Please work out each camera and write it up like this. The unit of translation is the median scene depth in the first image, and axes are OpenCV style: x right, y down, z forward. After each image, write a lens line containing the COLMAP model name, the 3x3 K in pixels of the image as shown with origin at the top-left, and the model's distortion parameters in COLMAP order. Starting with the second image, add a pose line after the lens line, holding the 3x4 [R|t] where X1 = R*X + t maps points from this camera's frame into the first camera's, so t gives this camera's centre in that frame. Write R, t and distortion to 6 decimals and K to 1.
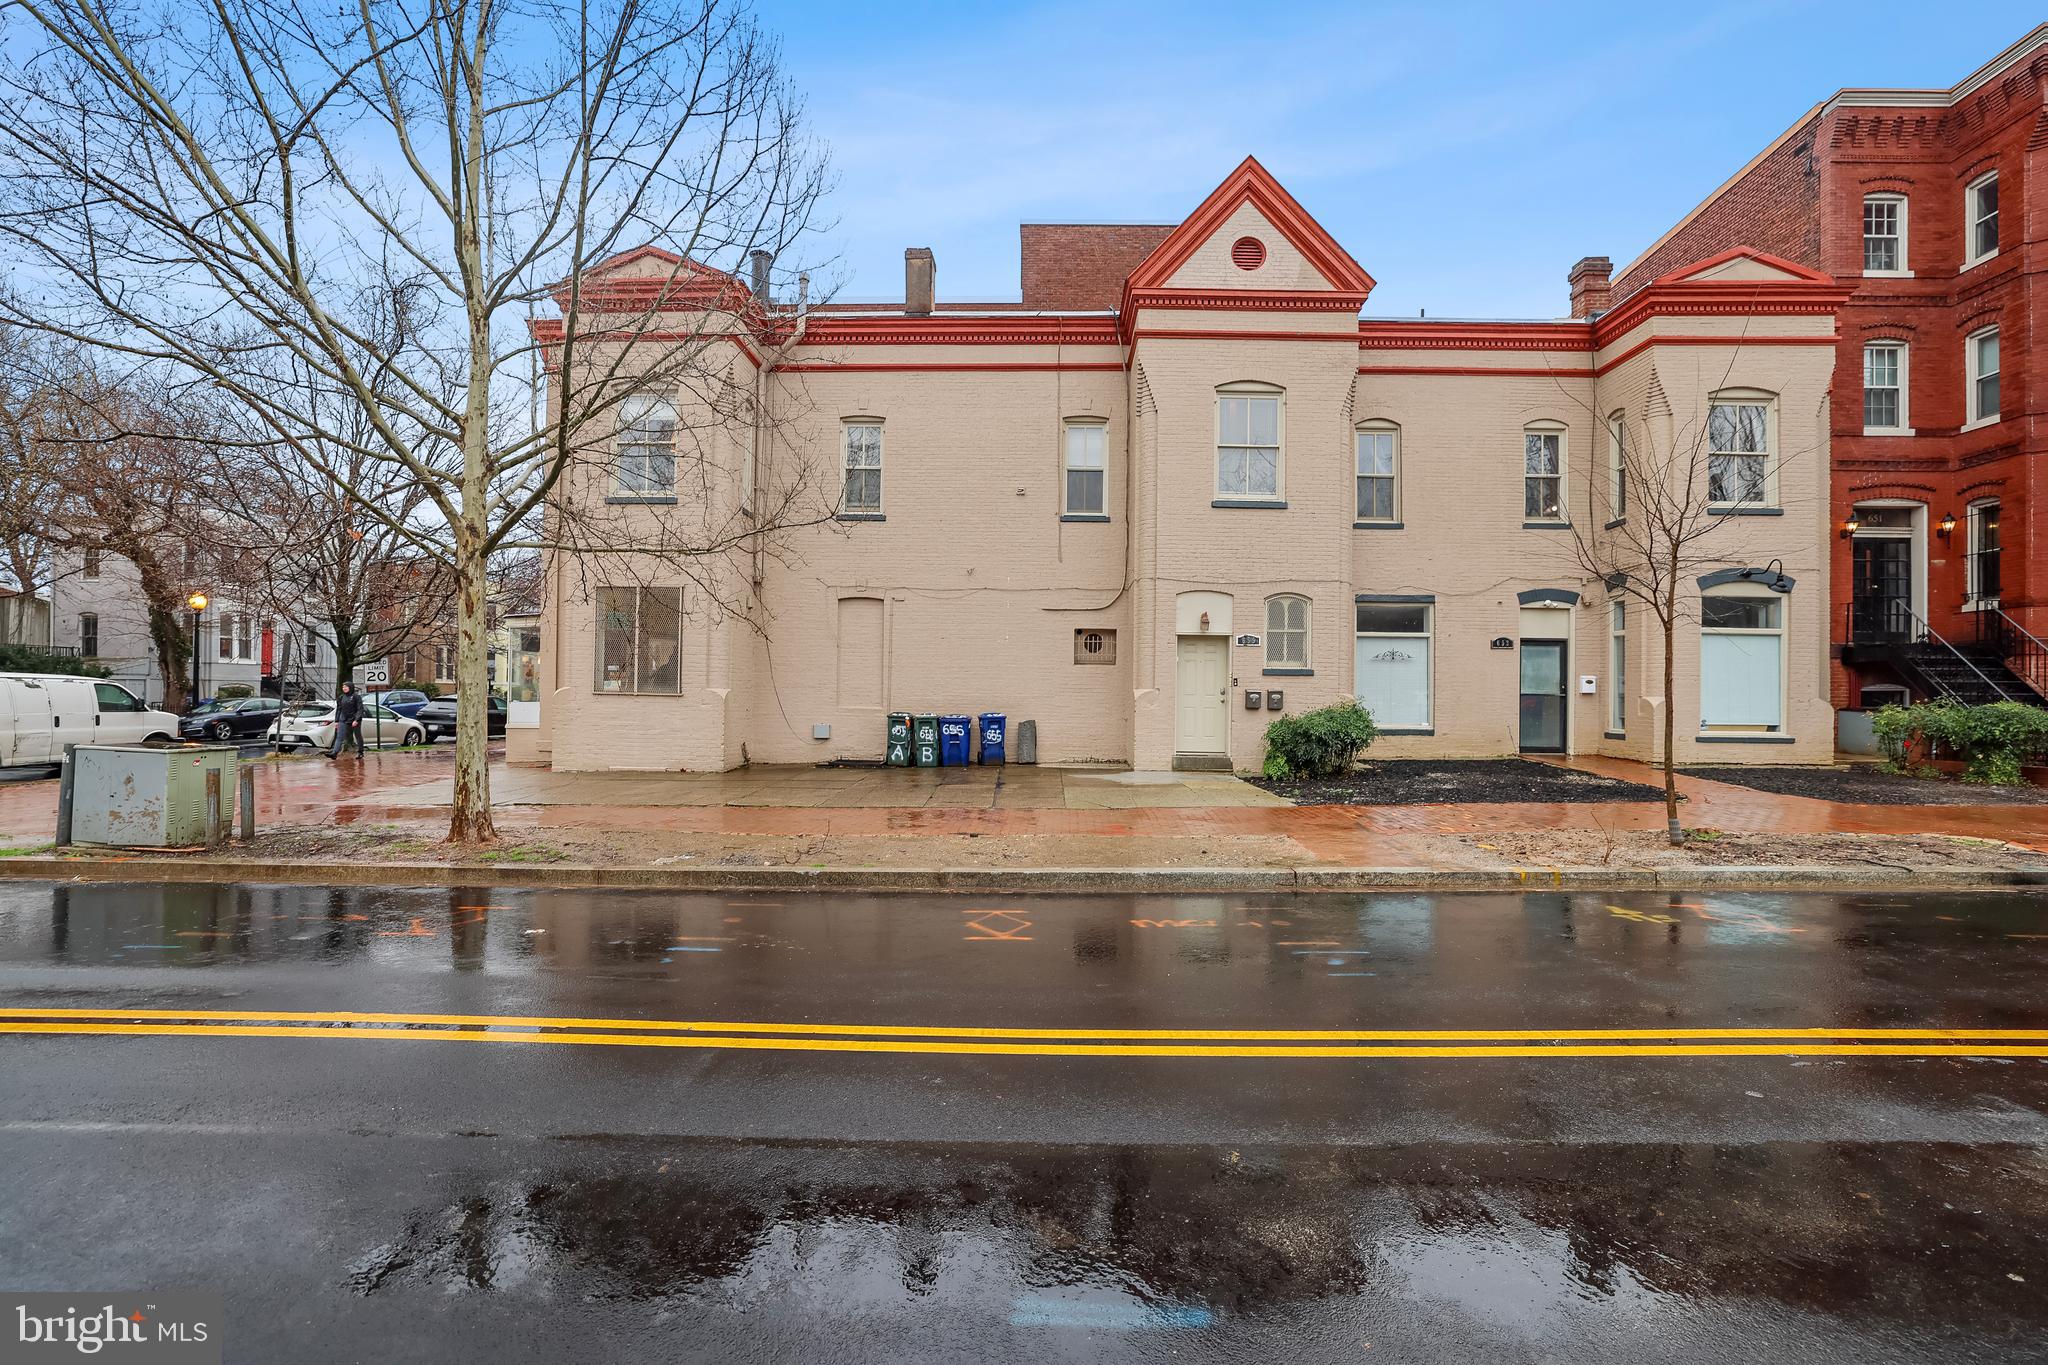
lens RADIAL K [[889.8, 0, 1028.3], [0, 889.8, 672.7], [0, 0, 1]] dist [-0.036075, 0.012353]
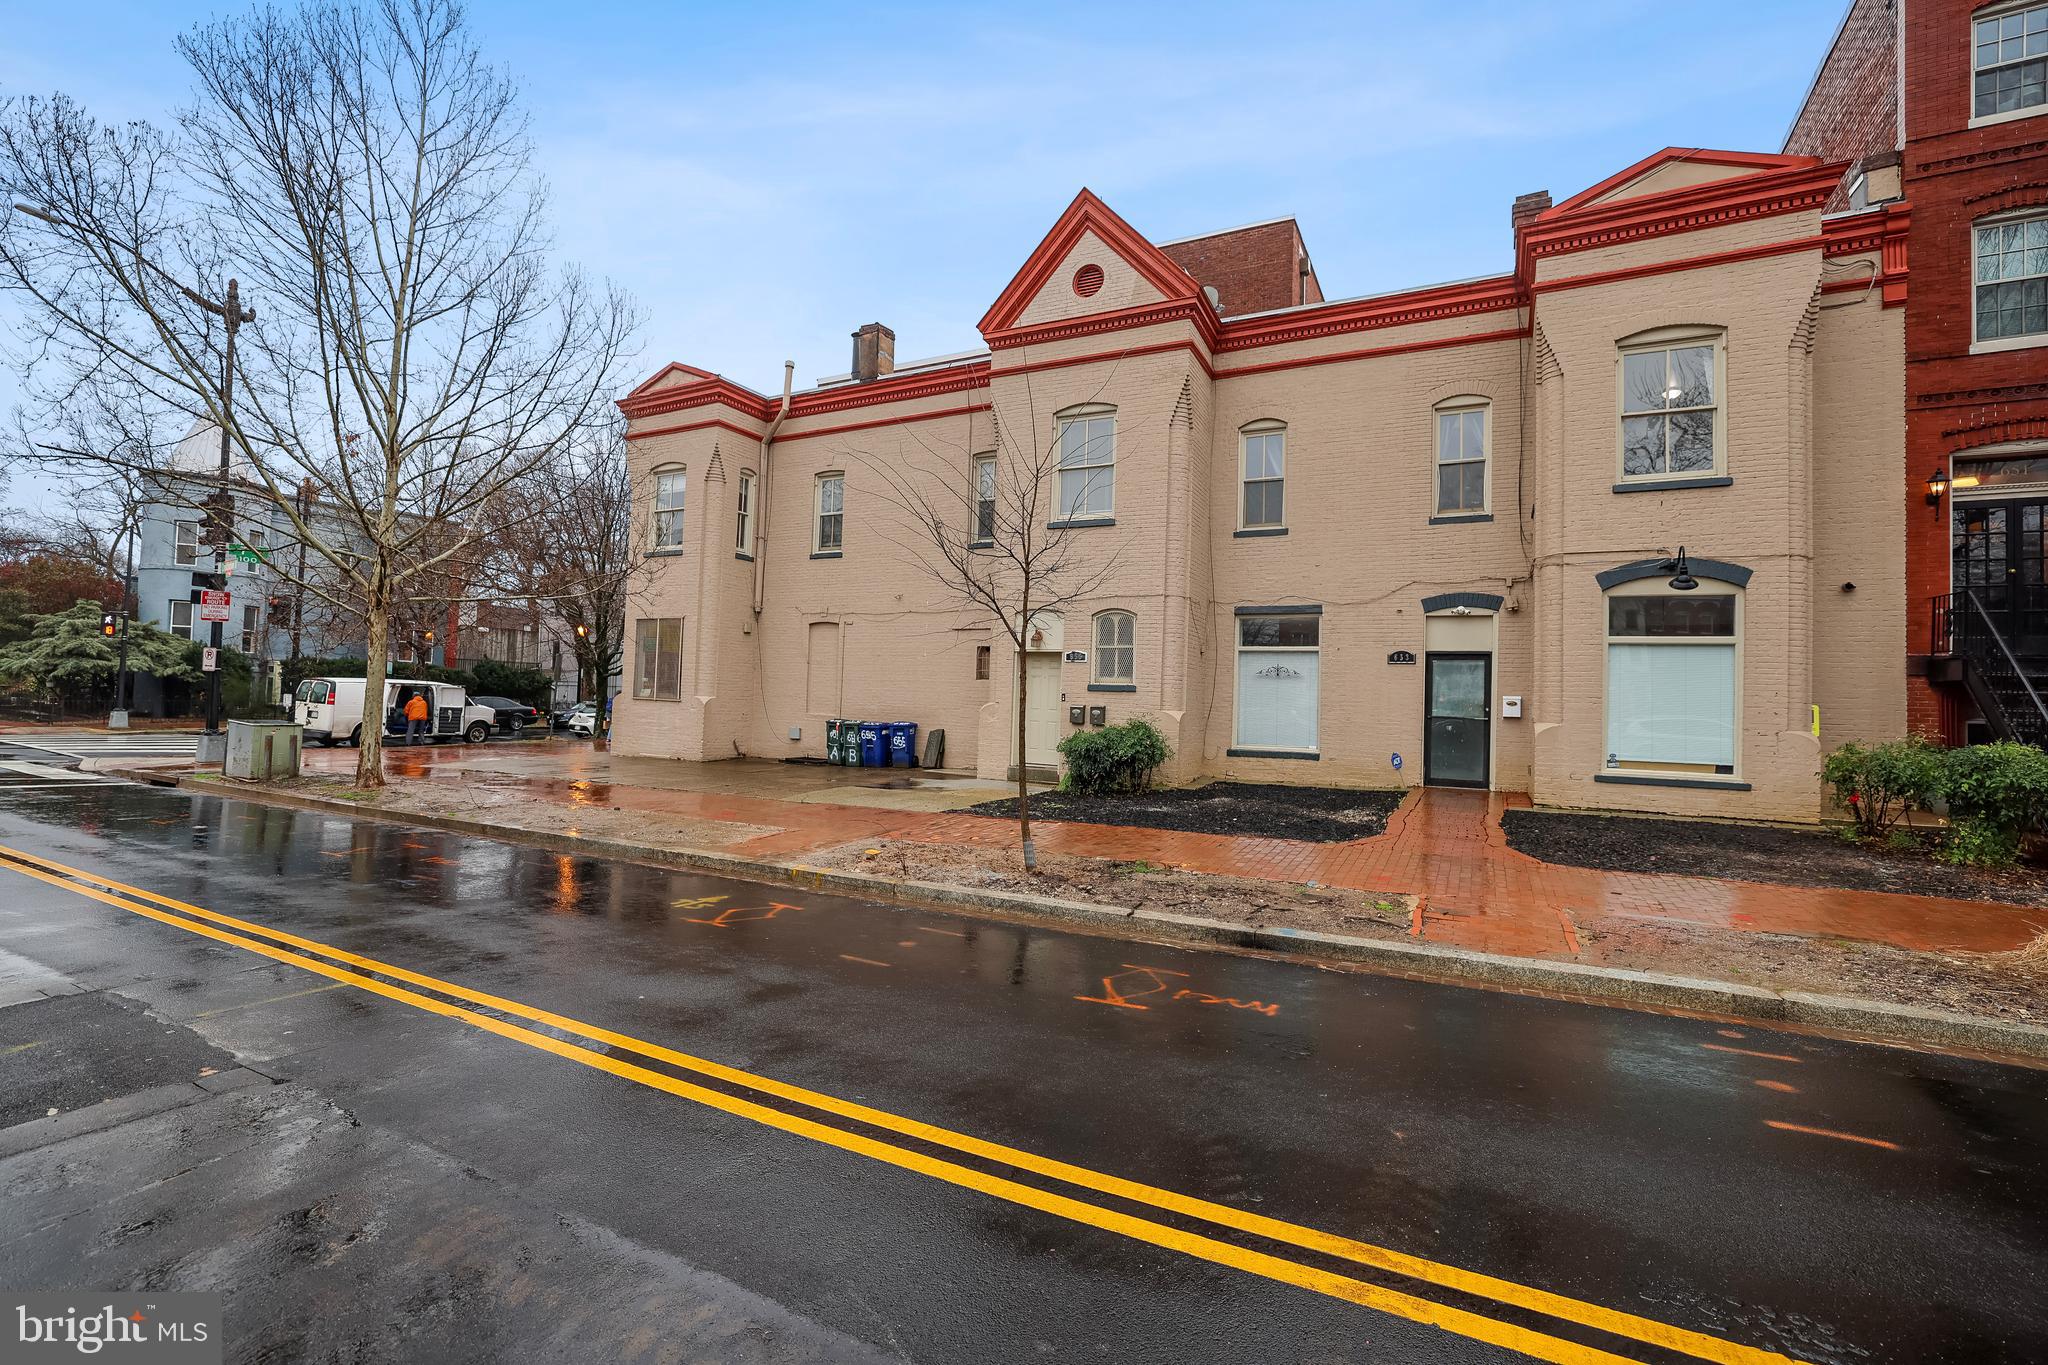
lens RADIAL K [[881.6, 0, 1014.6], [0, 881.6, 656.7], [0, 0, 1]] dist [-0.040174, 0.011755]
pose [[0.893980, -0.005372, -0.448075, 0.592958], [-0.009682, 0.999463, -0.031299, -0.003561], [0.448003, 0.032319, 0.893448, 0.058979]]
